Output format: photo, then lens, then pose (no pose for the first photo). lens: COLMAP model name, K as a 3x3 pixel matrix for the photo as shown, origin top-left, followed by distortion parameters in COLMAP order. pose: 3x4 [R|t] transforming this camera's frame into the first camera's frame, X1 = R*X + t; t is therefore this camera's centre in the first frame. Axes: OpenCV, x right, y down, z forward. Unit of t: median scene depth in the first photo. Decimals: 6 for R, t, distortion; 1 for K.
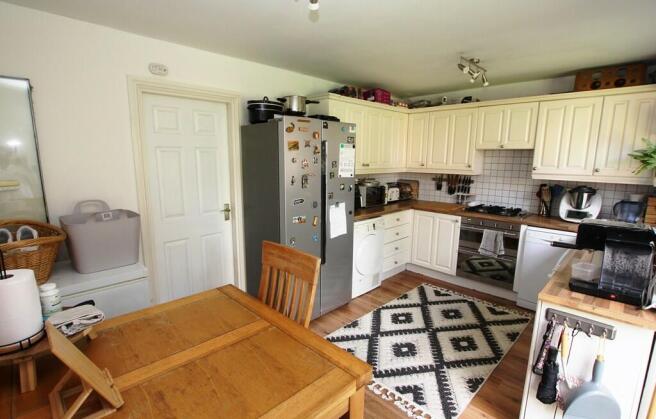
lens RADIAL K [[324.3, 0, 328.0], [0, 324.3, 209.5], [0, 0, 1]] dist [-0.000647, -0.000145]
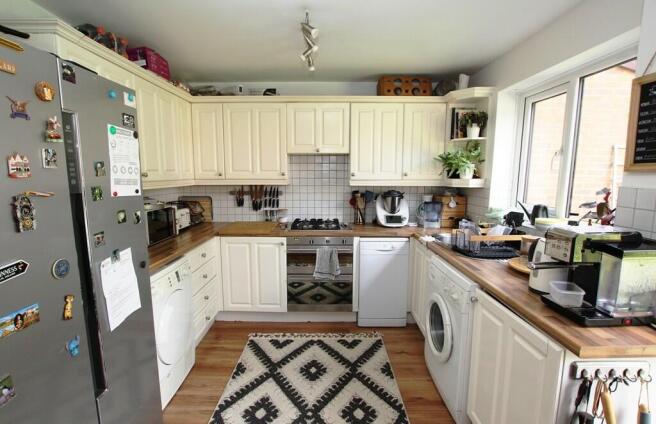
lens RADIAL K [[315.2, 0, 325.7], [0, 315.2, 217.2], [0, 0, 1]] dist [-0.022282, -0.000148]
pose [[0.709143, -0.107581, 0.696809, -0.056221], [0.122172, 0.992090, 0.028835, -0.039804], [-0.694399, 0.064682, 0.716677, 0.405196]]
